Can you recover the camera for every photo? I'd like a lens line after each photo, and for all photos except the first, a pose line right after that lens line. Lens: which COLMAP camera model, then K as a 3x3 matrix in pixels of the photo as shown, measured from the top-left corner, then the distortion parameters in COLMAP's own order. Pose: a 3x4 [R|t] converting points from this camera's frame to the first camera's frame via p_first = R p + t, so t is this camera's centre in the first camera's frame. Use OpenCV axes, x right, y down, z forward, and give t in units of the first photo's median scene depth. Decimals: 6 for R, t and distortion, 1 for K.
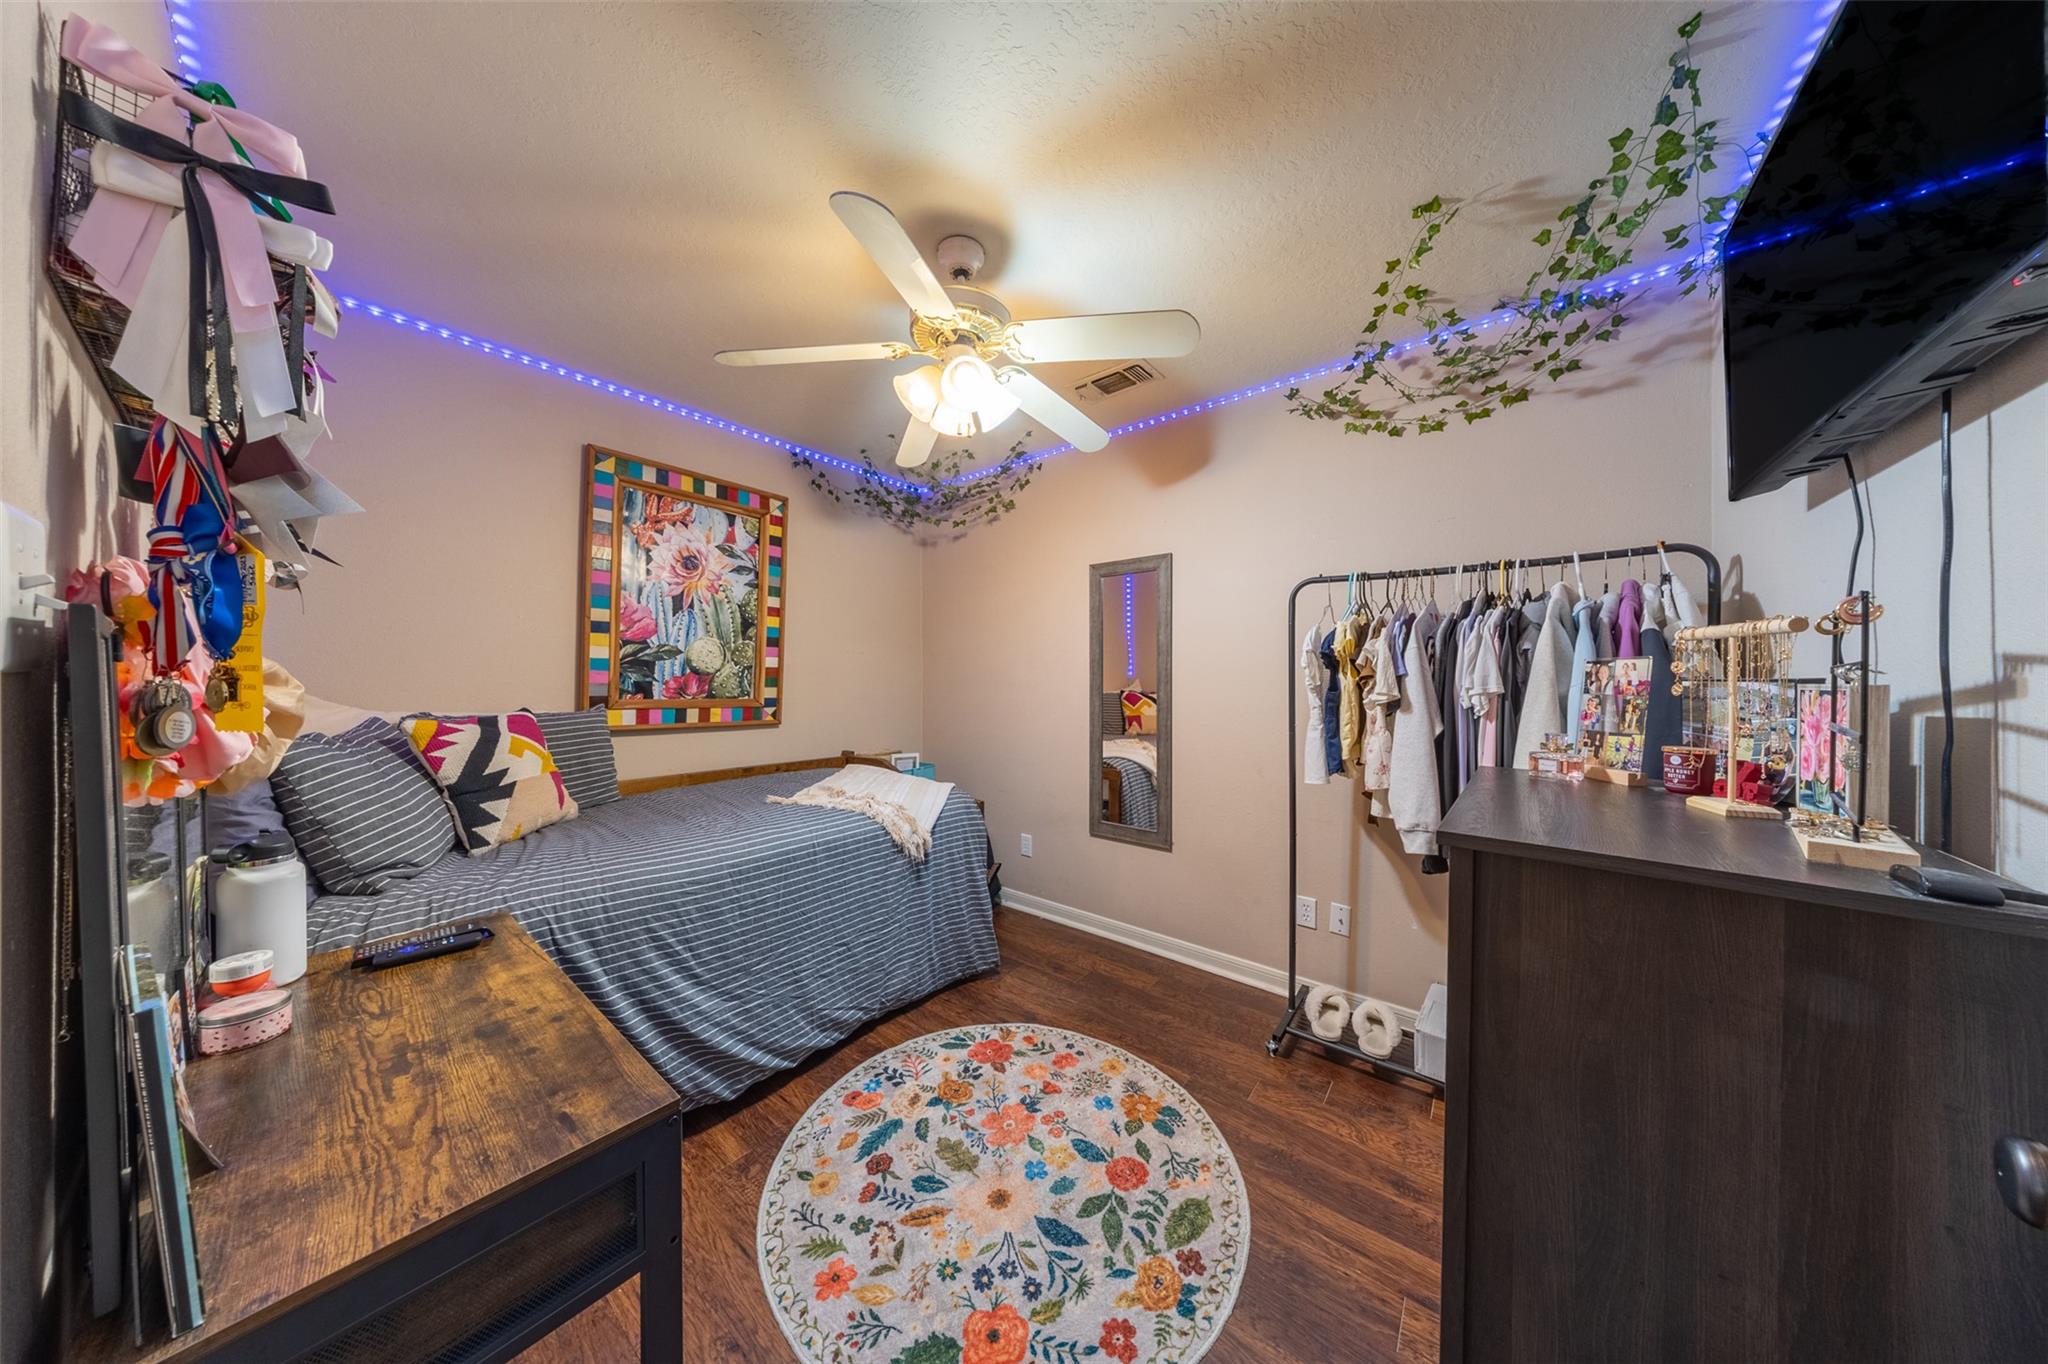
lens RADIAL K [[596.2, 0, 1024.0], [0, 596.2, 682.0], [0, 0, 1]] dist [0.005337, -0.002374]
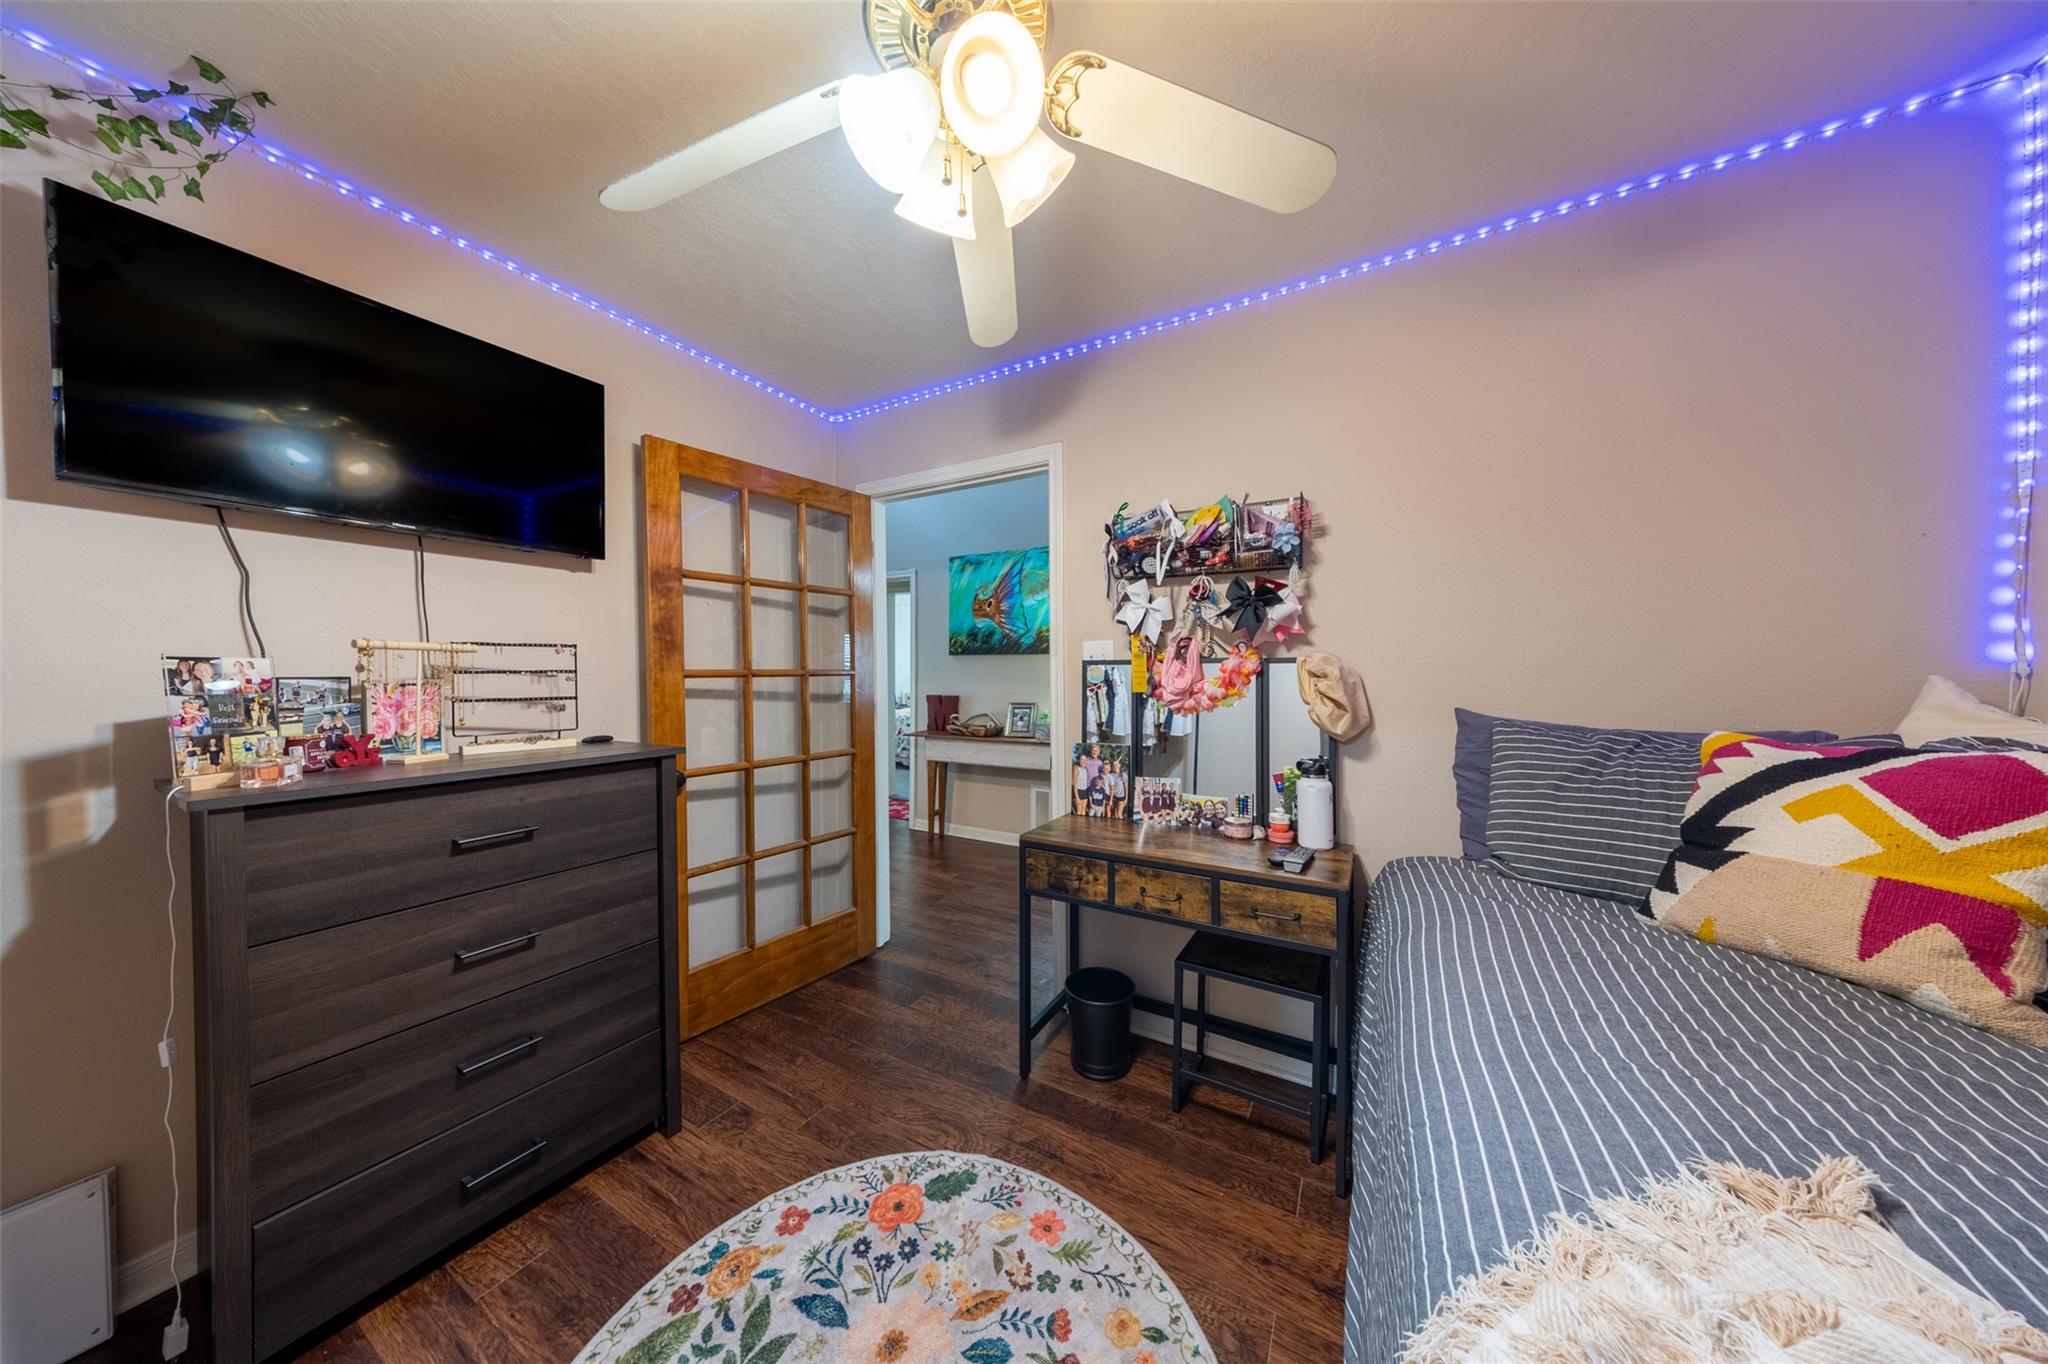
lens RADIAL K [[596.2, 0, 1024.0], [0, 596.2, 682.0], [0, 0, 1]] dist [0.005337, -0.002374]
pose [[-0.986443, 0.001071, -0.164100, -0.094005], [-0.000149, 0.999972, 0.007420, -0.005159], [0.164103, 0.007344, -0.986416, 2.008367]]
